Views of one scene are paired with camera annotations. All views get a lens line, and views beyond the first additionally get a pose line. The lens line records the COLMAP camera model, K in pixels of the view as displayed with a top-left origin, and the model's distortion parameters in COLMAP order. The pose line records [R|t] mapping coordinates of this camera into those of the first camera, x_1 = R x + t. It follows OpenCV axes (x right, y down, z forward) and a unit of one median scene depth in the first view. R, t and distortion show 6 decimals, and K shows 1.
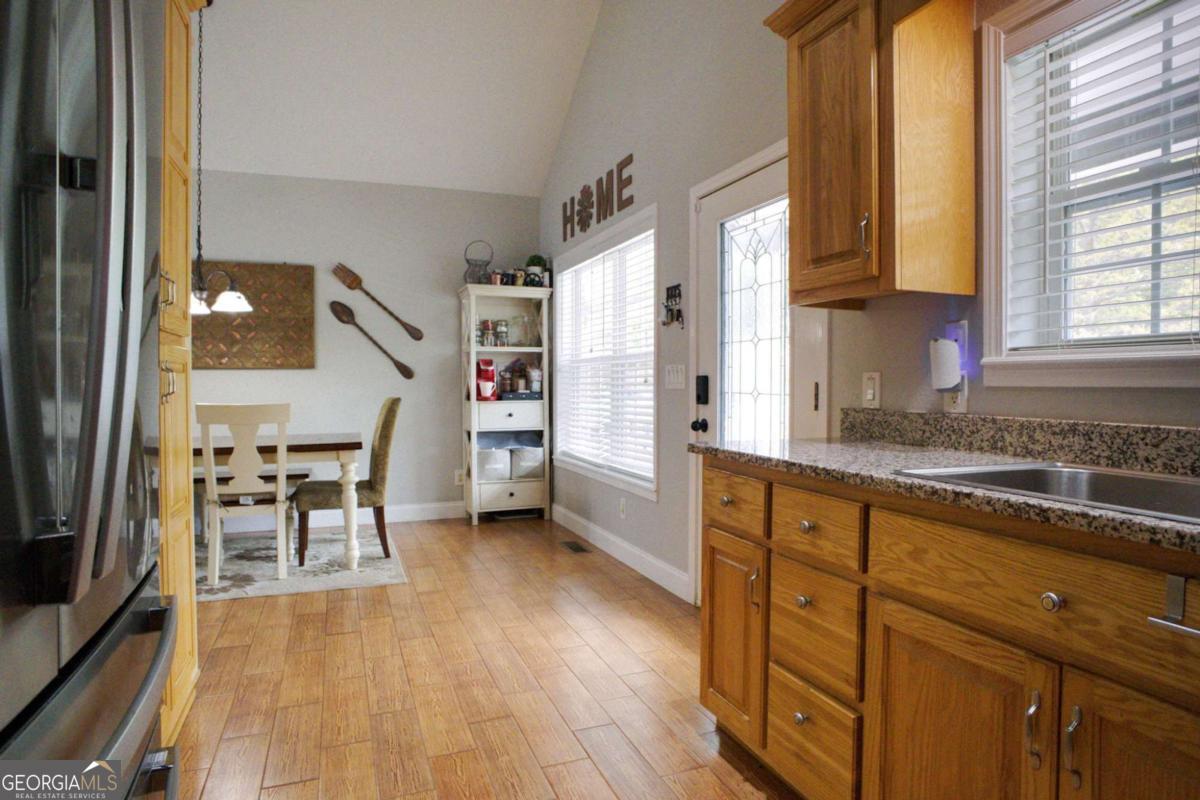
lens RADIAL K [[689.6, 0, 600.0], [0, 689.6, 400.0], [0, 0, 1]] dist [-0.069742, 0.043112]
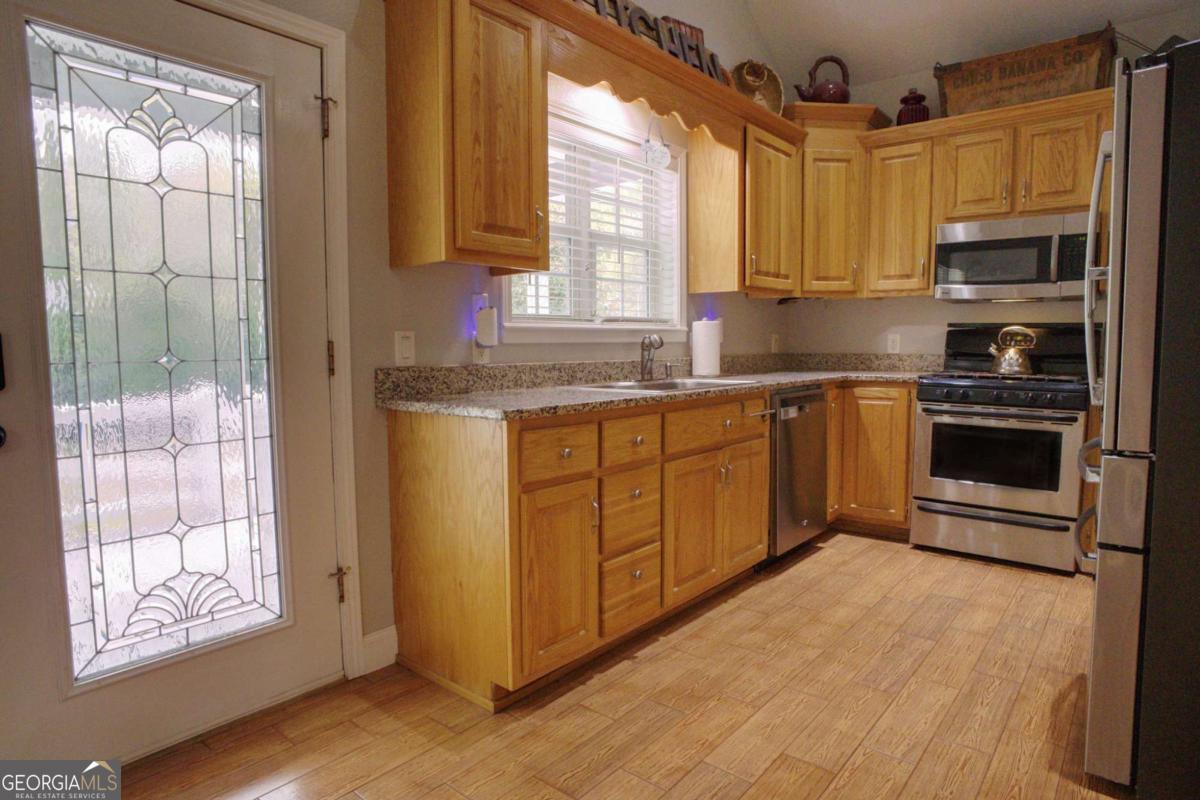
lens RADIAL K [[689.6, 0, 600.0], [0, 689.6, 400.0], [0, 0, 1]] dist [-0.069742, 0.043112]
pose [[-0.483173, -0.075105, 0.872298, -0.797634], [0.024405, 0.994771, 0.099169, -0.040310], [-0.875185, 0.069204, -0.478814, 1.526838]]
